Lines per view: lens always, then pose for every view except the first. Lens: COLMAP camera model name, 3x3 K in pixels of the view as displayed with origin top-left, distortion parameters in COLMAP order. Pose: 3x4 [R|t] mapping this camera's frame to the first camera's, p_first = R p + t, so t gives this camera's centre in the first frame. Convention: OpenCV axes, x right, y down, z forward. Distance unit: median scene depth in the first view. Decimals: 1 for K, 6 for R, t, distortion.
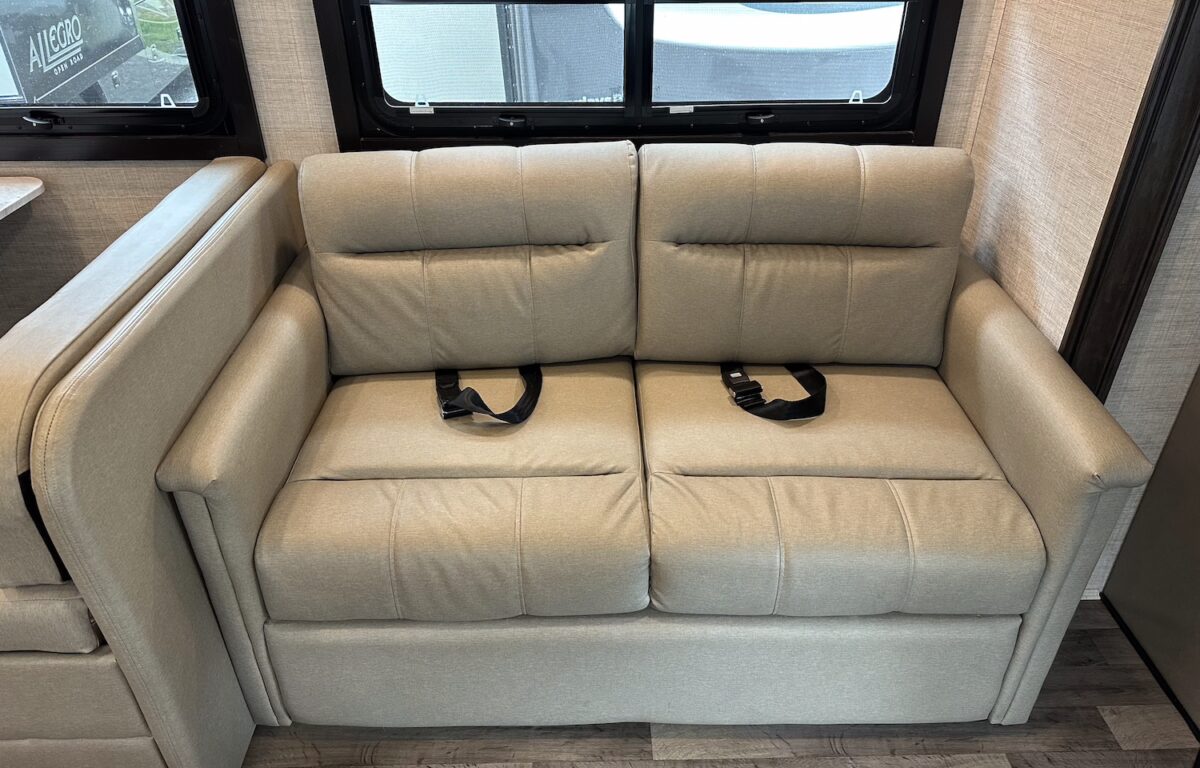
lens RADIAL K [[849.4, 0, 610.0], [0, 849.4, 390.1], [0, 0, 1]] dist [0.101640, -0.130580]
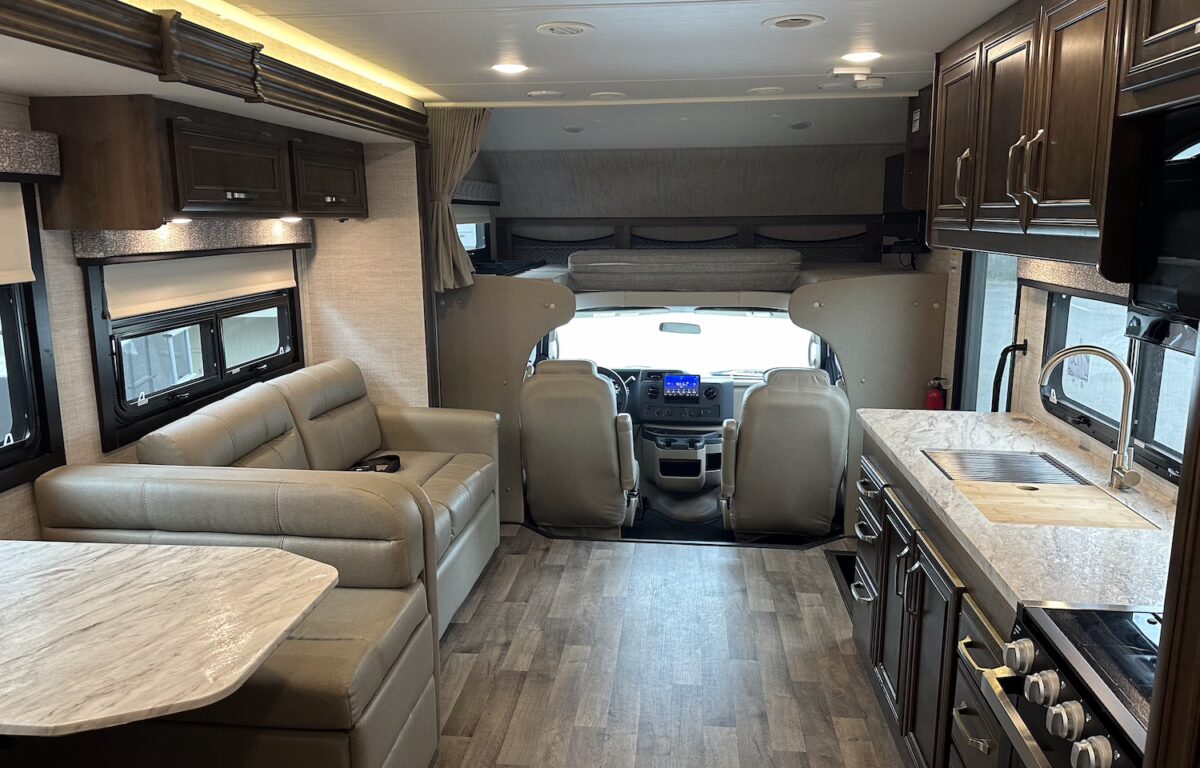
lens RADIAL K [[848.6, 0, 595.0], [0, 848.6, 381.6], [0, 0, 1]] dist [0.055398, -0.067057]
pose [[0.125921, -0.185461, 0.974550, -1.686399], [0.543127, 0.834951, 0.088717, -0.066859], [-0.830155, 0.518133, 0.205867, 0.032104]]
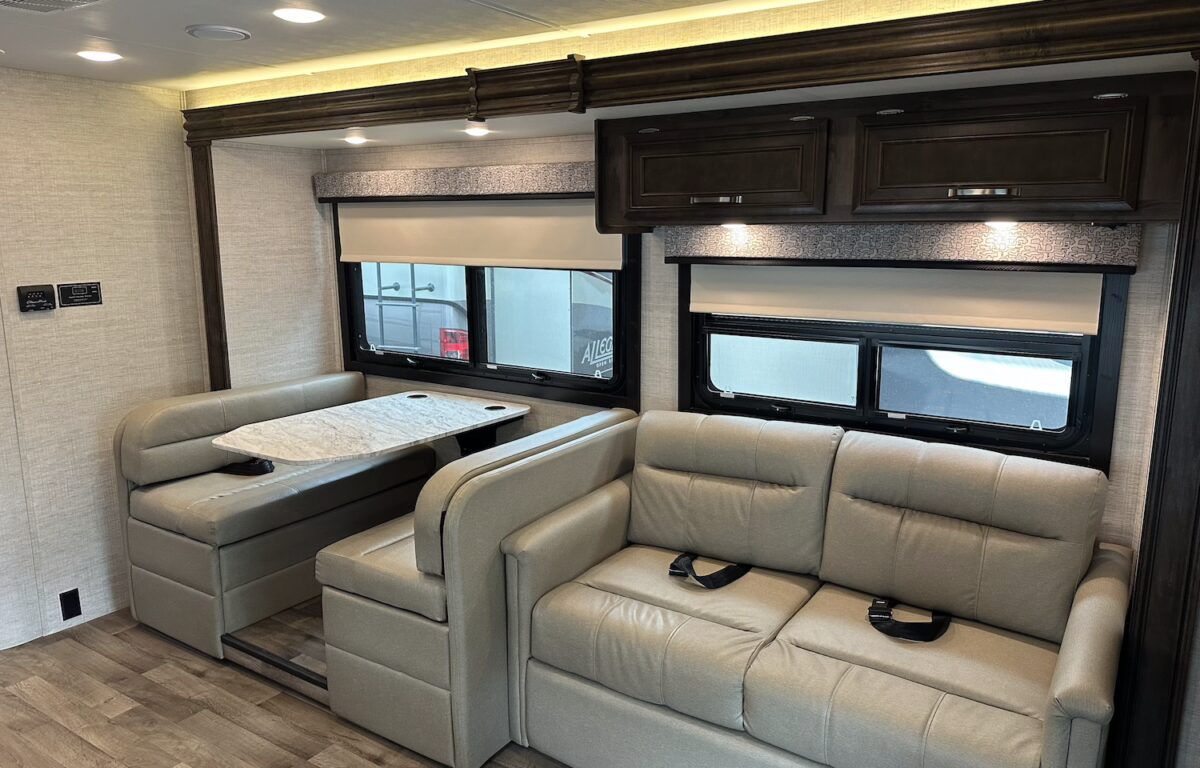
lens RADIAL K [[849.4, 0, 610.0], [0, 849.4, 390.1], [0, 0, 1]] dist [0.101640, -0.130580]
pose [[0.824883, 0.112306, -0.554035, 0.508731], [-0.308752, 0.910481, -0.275130, 0.179761], [0.473540, 0.398009, 0.785715, -0.370187]]
